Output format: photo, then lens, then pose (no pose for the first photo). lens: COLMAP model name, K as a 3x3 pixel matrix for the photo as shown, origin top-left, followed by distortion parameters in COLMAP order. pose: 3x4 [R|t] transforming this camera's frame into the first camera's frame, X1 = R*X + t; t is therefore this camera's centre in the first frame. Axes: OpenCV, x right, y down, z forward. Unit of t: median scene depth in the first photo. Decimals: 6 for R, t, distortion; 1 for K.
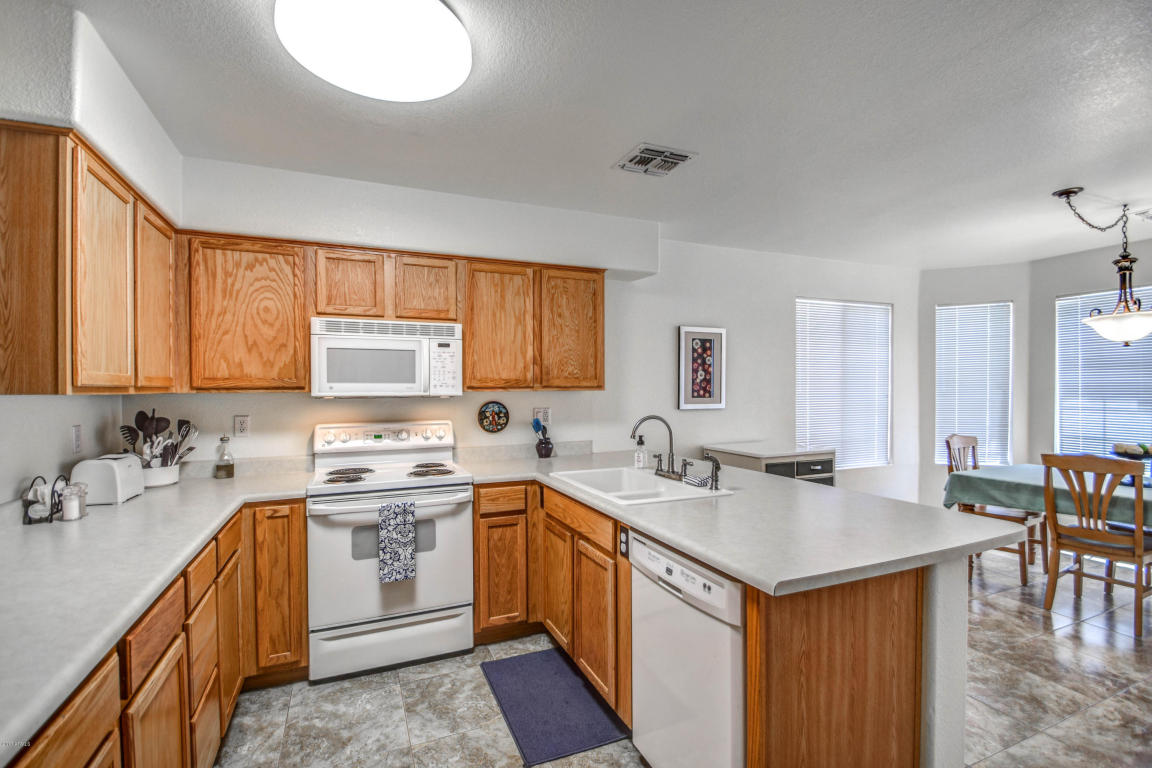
lens RADIAL K [[523.3, 0, 570.2], [0, 523.3, 391.8], [0, 0, 1]] dist [0.006688, -0.012350]
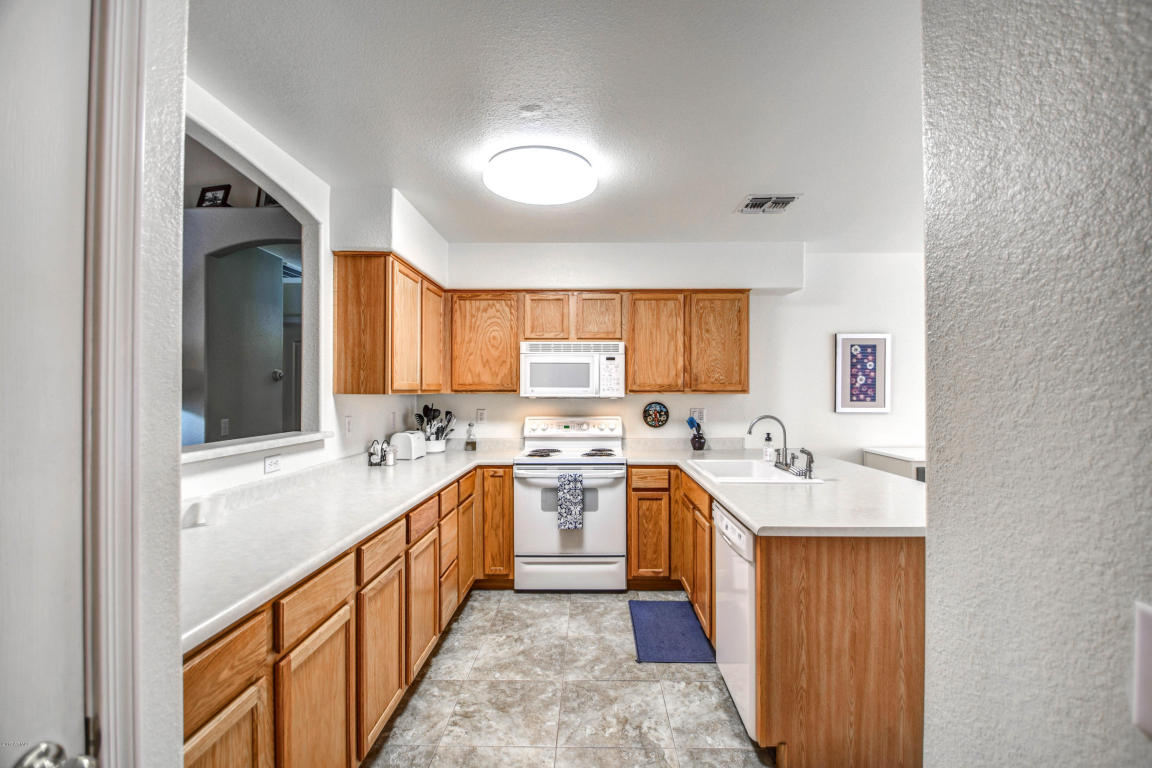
lens RADIAL K [[523.3, 0, 583.4], [0, 523.3, 387.7], [0, 0, 1]] dist [0.006688, -0.012350]
pose [[0.915223, 0.002895, -0.402937, 0.244373], [-0.007725, 0.999916, -0.010361, -0.002112], [0.402874, 0.012595, 0.915169, -0.249799]]
